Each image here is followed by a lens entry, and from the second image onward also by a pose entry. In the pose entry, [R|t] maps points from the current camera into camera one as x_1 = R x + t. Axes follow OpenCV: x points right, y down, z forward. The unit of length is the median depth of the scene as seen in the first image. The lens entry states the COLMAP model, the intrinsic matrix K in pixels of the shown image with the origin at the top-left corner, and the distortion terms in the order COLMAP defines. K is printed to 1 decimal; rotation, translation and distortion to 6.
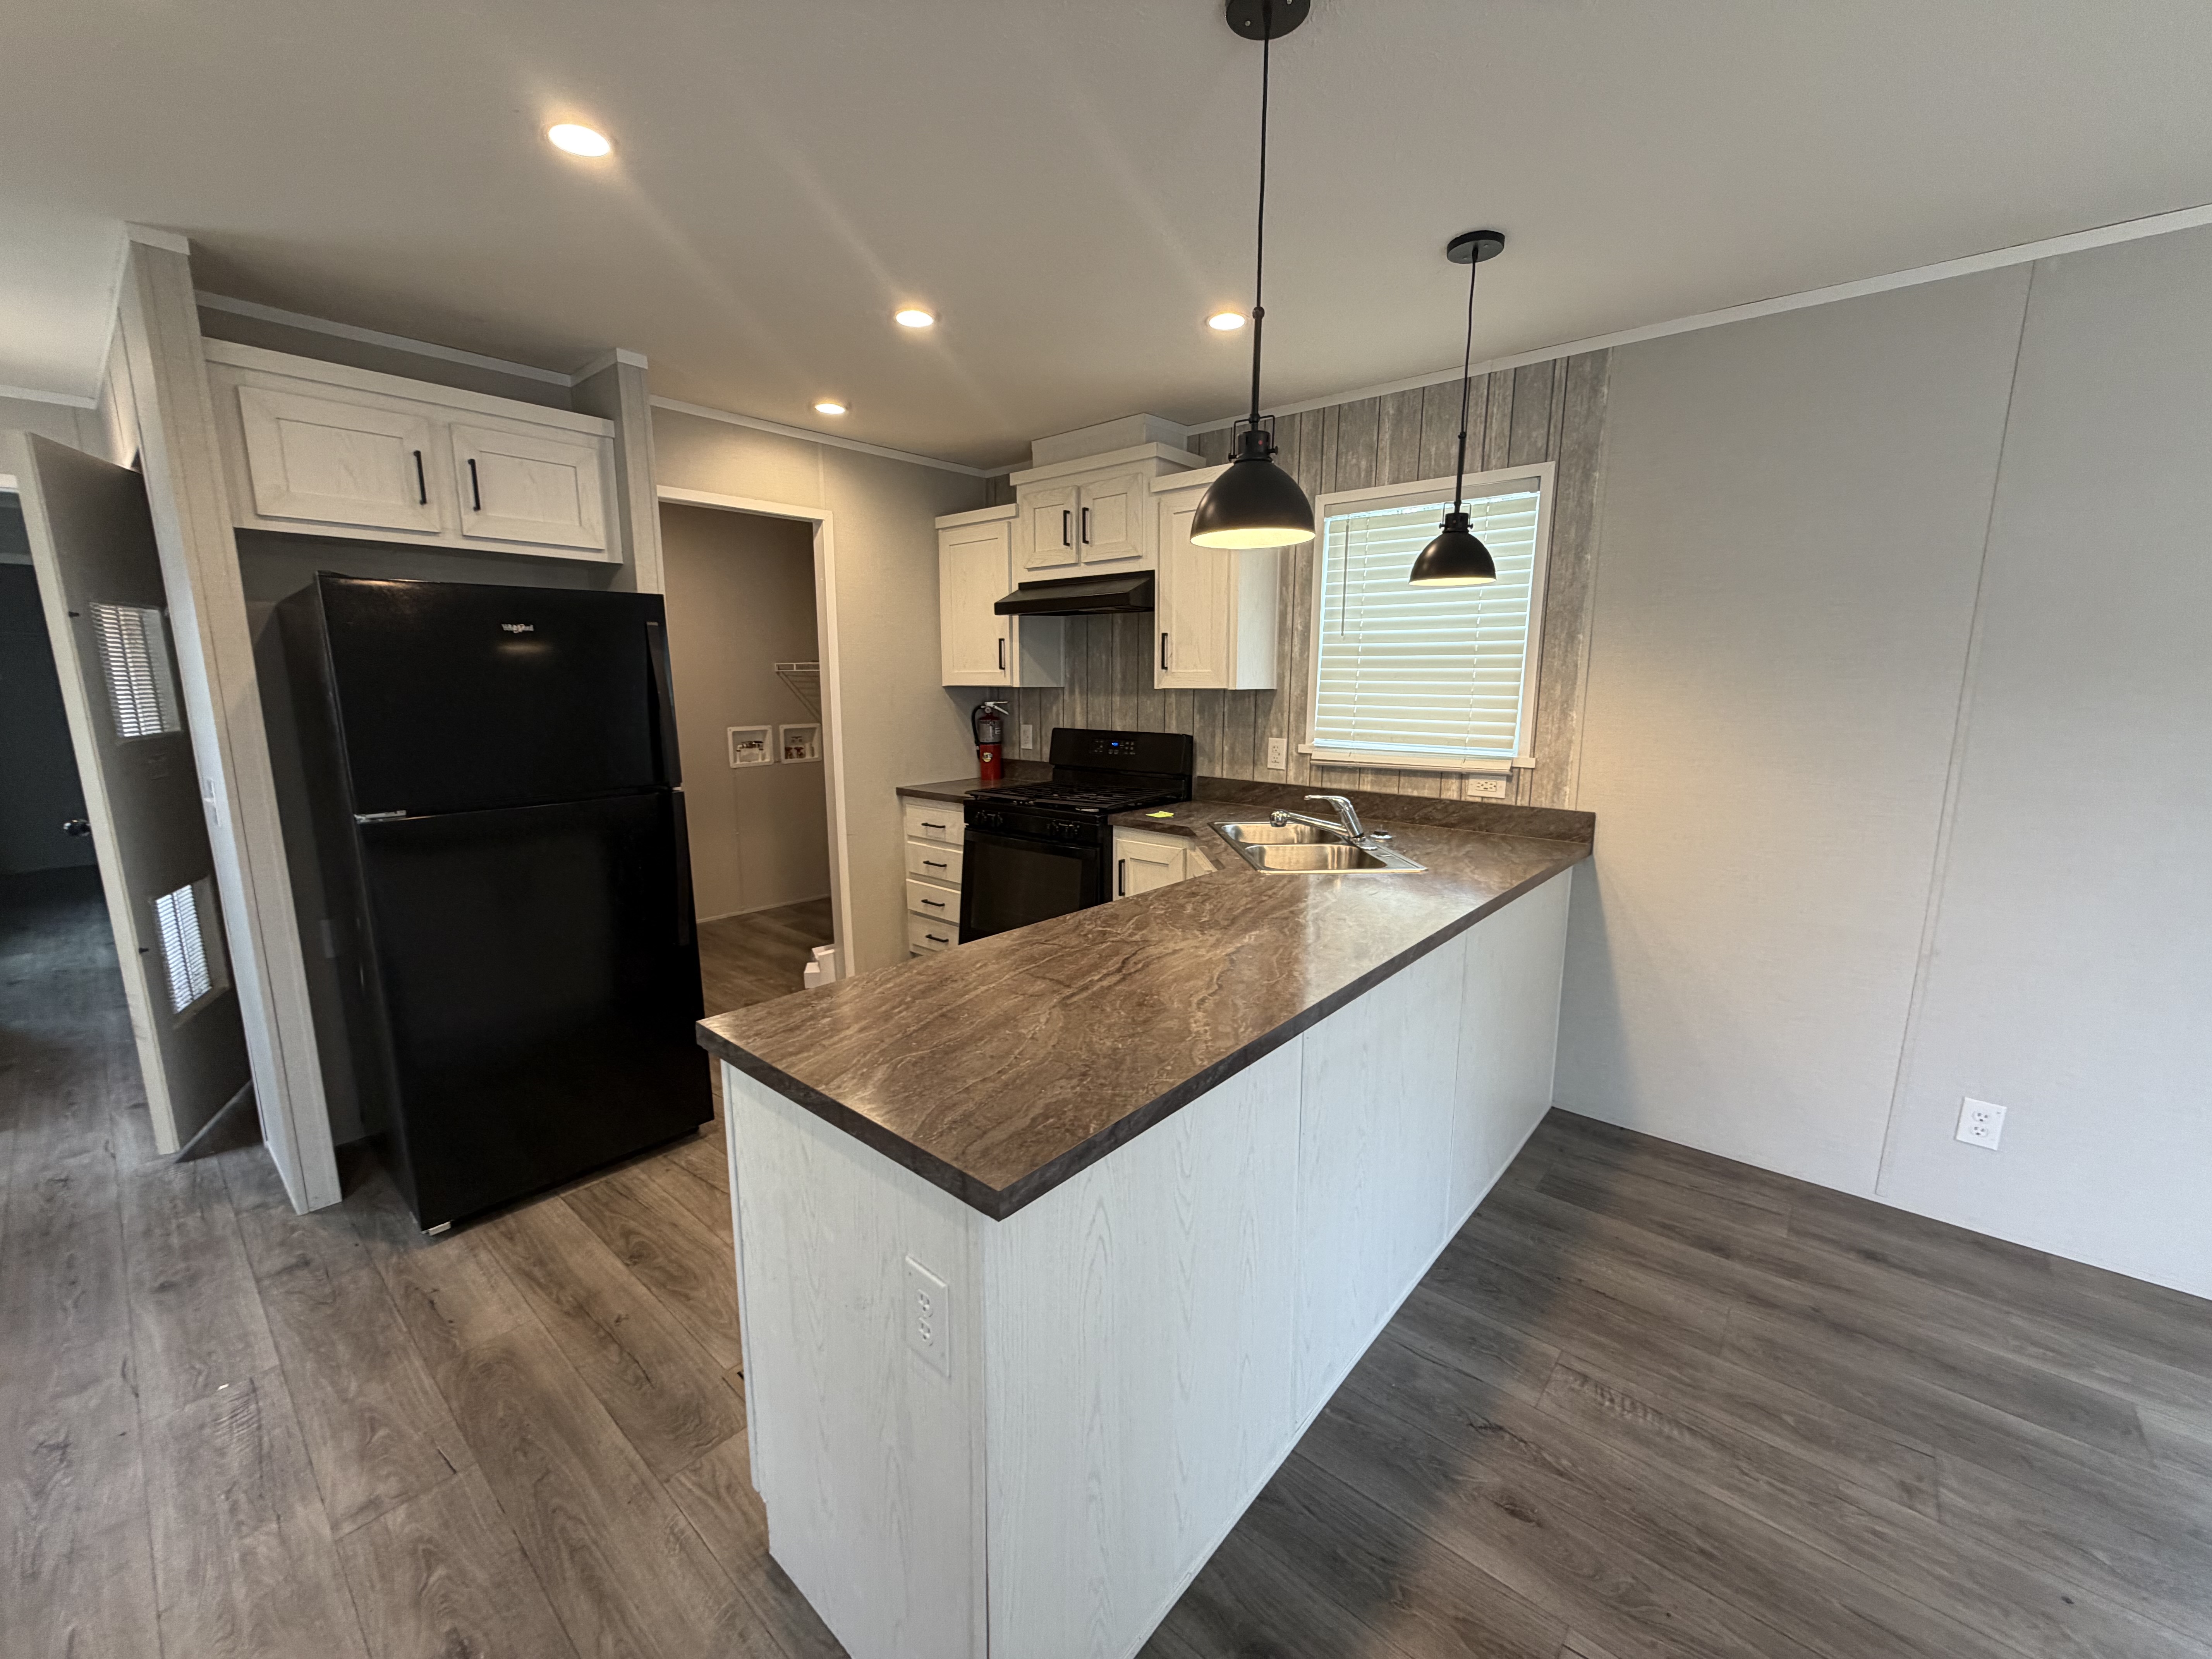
lens RADIAL K [[884.5, 0, 1106.9], [0, 884.5, 832.9], [0, 0, 1]] dist [0.000919, 0.000493]
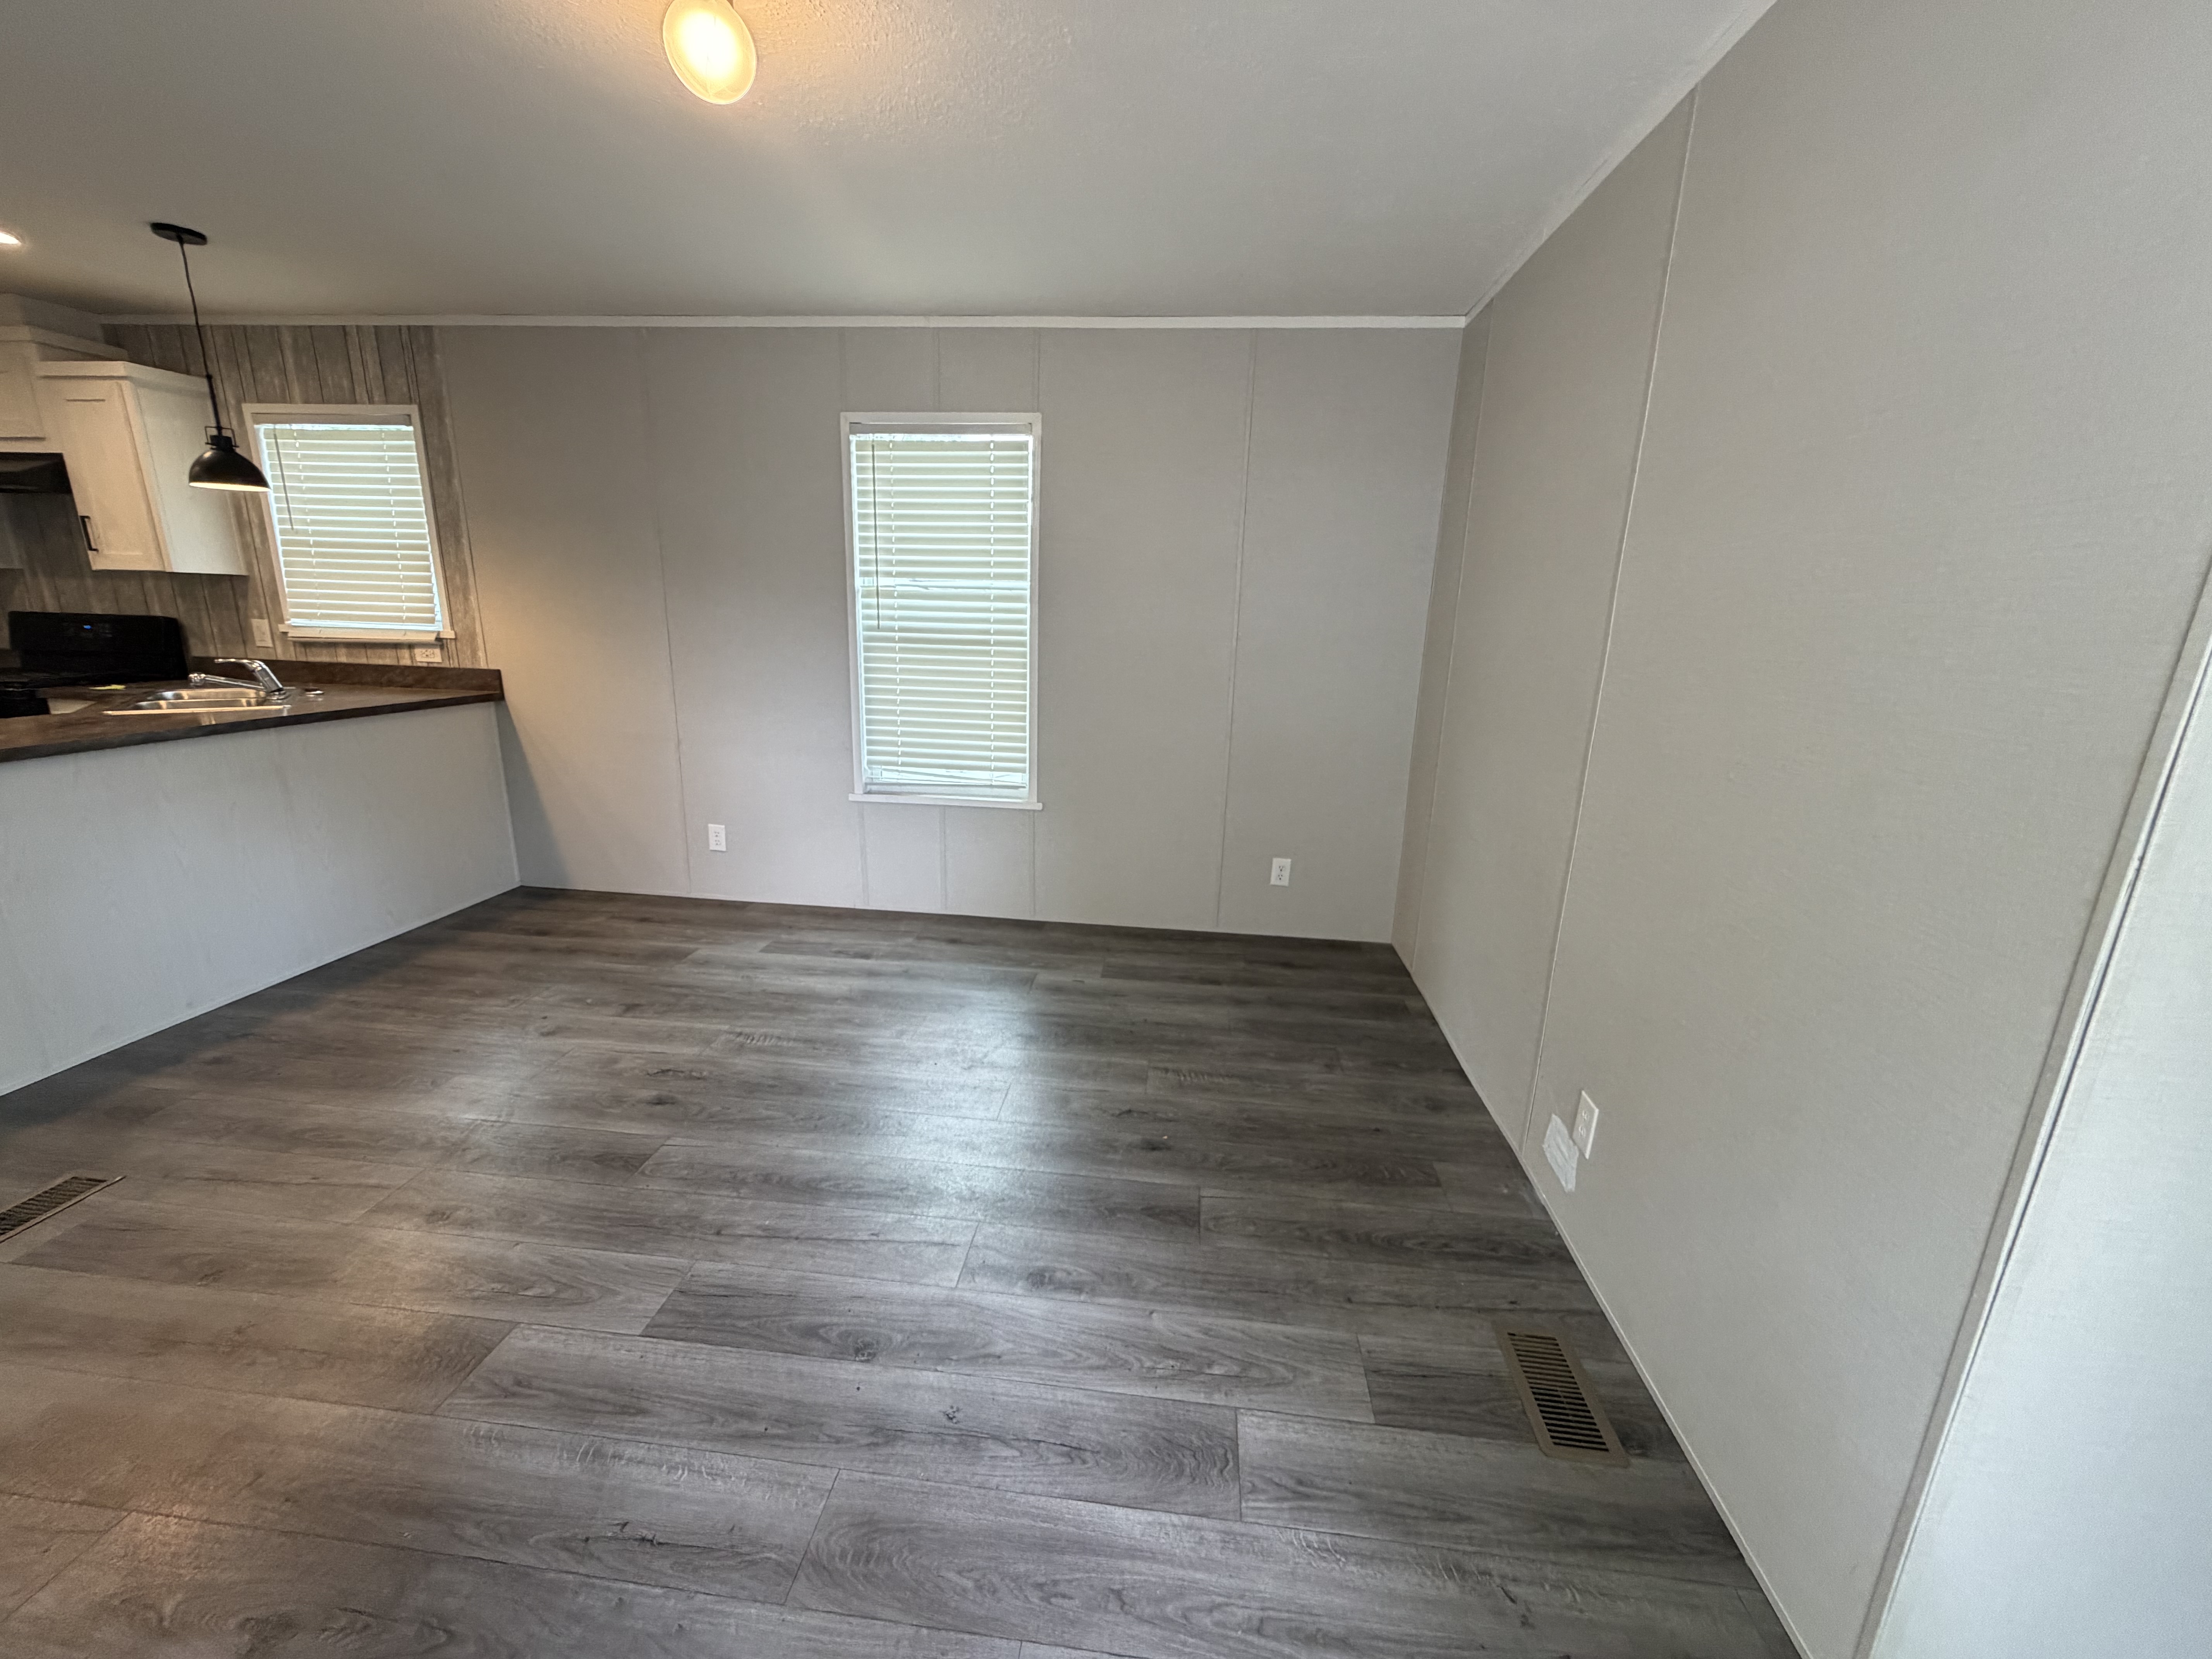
lens RADIAL K [[884.5, 0, 1105.2], [0, 884.5, 831.6], [0, 0, 1]] dist [0.000919, 0.000493]
pose [[0.823317, -0.116918, 0.555409, 0.495848], [0.071534, 0.992125, 0.102811, 0.146436], [-0.563056, -0.044916, 0.825197, -0.666756]]
